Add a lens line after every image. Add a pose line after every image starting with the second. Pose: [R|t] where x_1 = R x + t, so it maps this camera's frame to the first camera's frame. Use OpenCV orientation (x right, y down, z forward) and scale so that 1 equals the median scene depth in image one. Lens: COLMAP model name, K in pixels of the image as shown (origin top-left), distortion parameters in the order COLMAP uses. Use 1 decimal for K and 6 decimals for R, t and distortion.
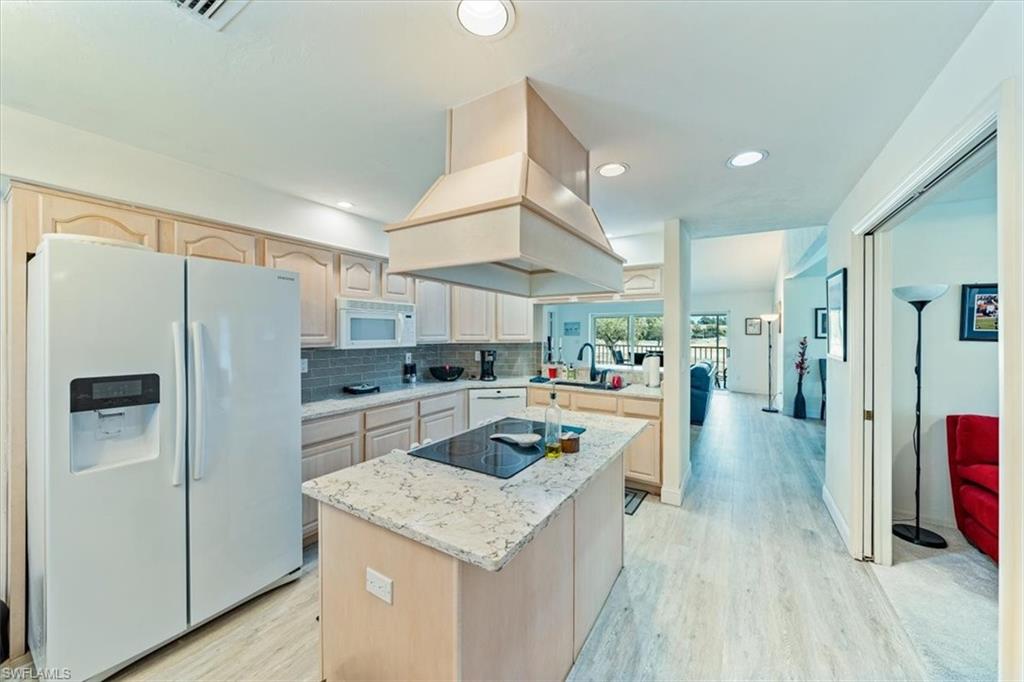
lens RADIAL K [[361.7, 0, 519.2], [0, 361.7, 334.9], [0, 0, 1]] dist [-0.000386, -0.000047]
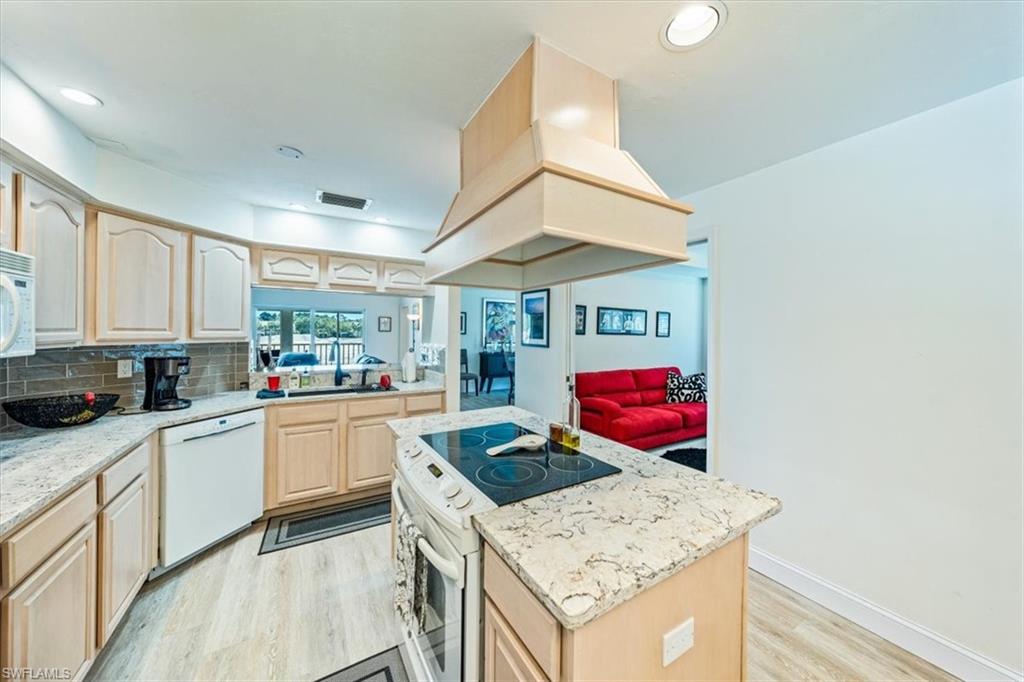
lens RADIAL K [[351.2, 0, 515.5], [0, 351.2, 337.5], [0, 0, 1]] dist [-0.000481, -0.000223]
pose [[0.456481, -0.011742, 0.889656, -0.476962], [-0.001991, 0.999897, 0.014219, 0.004829], [-0.889731, -0.008262, 0.456411, 0.375053]]
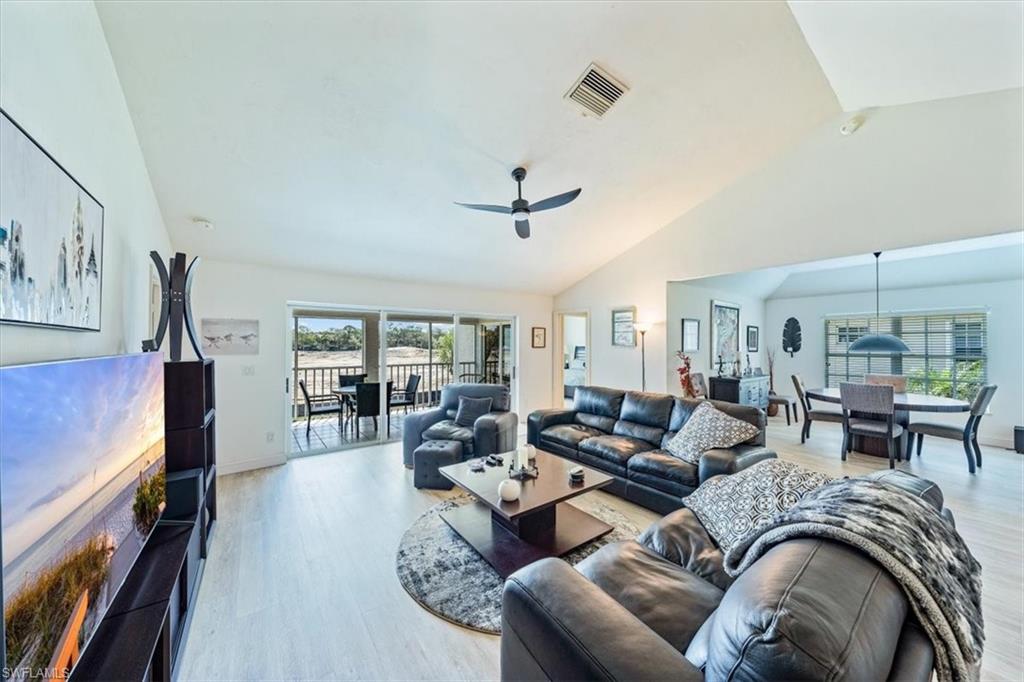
lens RADIAL K [[351.2, 0, 513.6], [0, 351.2, 342.4], [0, 0, 1]] dist [-0.000481, -0.000223]
pose [[0.359253, 0.001329, 0.933239, -0.354649], [0.005081, 0.999981, -0.003380, -0.030633], [-0.933226, 0.005956, 0.359239, 2.354372]]
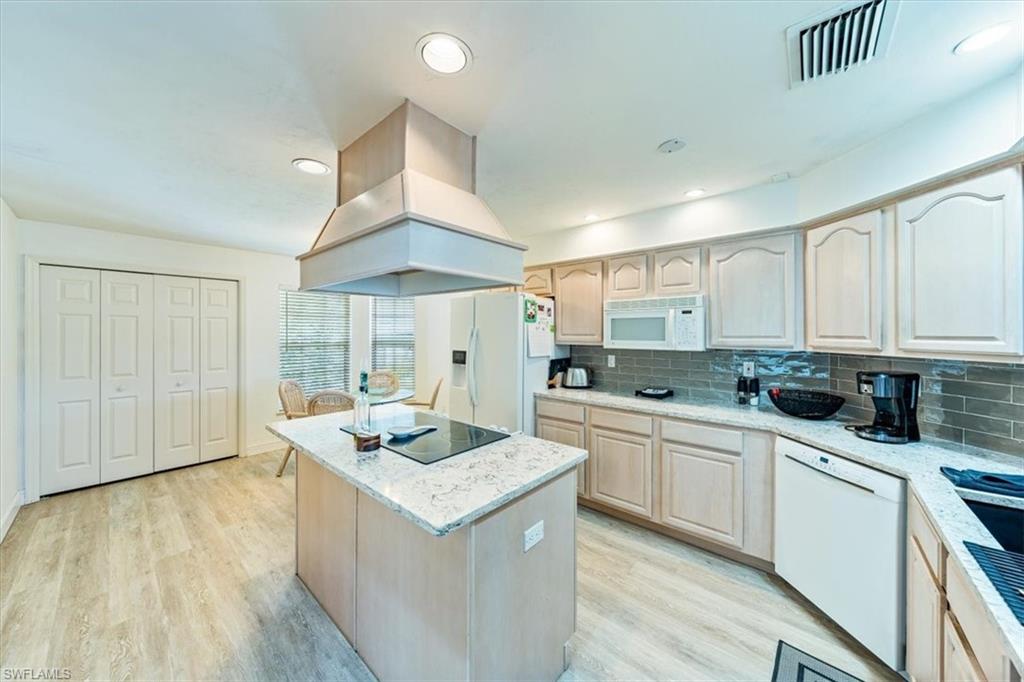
lens RADIAL K [[351.2, 0, 511.7], [0, 351.2, 334.3], [0, 0, 1]] dist [-0.000481, -0.000223]
pose [[-0.158461, 0.004288, -0.987356, 0.598469], [-0.006118, 0.999967, 0.005324, -0.005455], [0.987346, 0.006884, -0.158430, 0.891107]]
